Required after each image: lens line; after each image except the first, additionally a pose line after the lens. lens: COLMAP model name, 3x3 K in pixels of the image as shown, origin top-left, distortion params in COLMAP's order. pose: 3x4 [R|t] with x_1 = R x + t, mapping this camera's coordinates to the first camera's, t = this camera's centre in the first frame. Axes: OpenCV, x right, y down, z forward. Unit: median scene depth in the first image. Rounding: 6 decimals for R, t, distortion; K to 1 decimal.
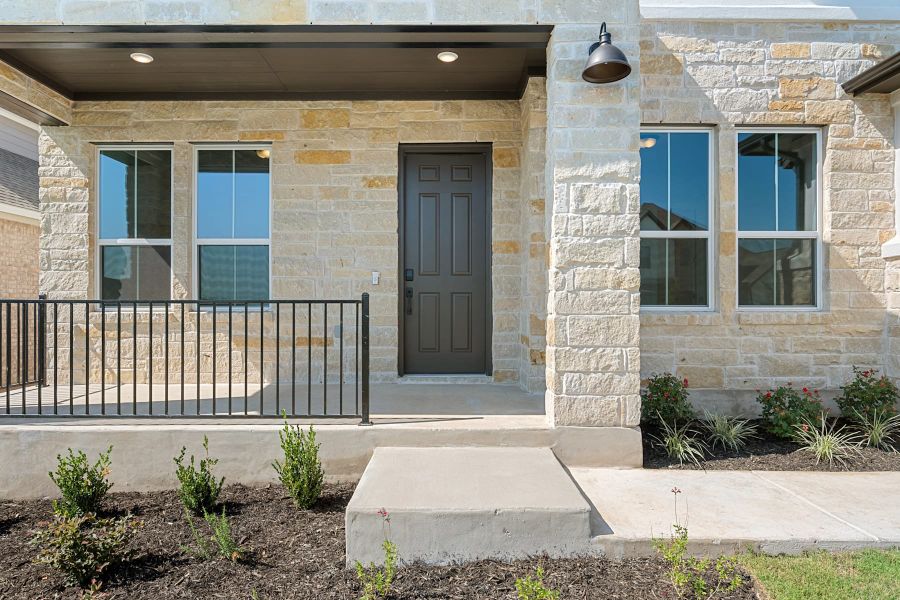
lens RADIAL K [[581.1, 0, 447.8], [0, 581.1, 311.0], [0, 0, 1]] dist [0.001995, 0.000443]
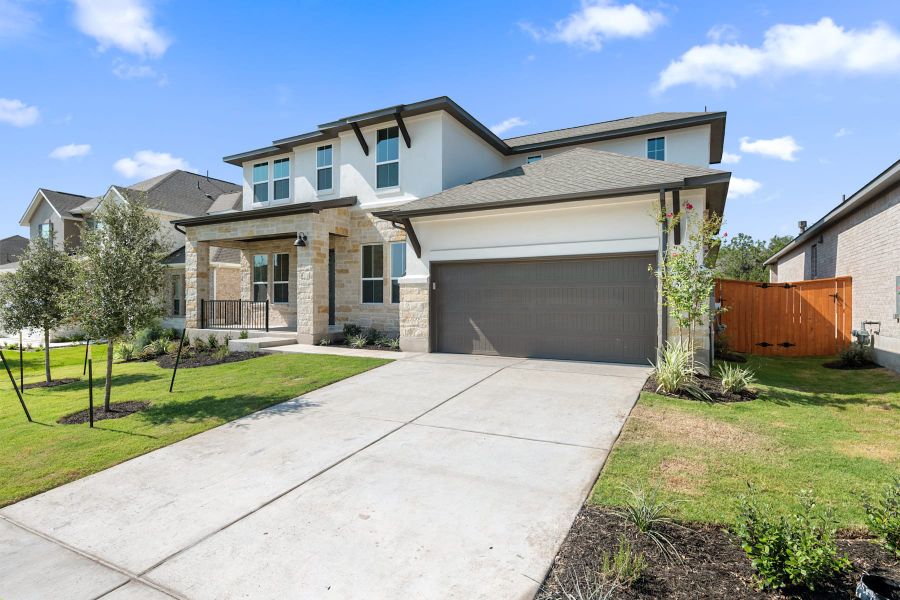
lens RADIAL K [[467.6, 0, 450.0], [0, 467.6, 300.0], [0, 0, 1]] dist [0.001086, -0.000113]
pose [[0.882697, -0.003937, -0.469927, 1.870075], [0.008835, 0.999927, 0.008218, -0.039520], [0.469860, -0.011406, 0.882667, -0.947322]]
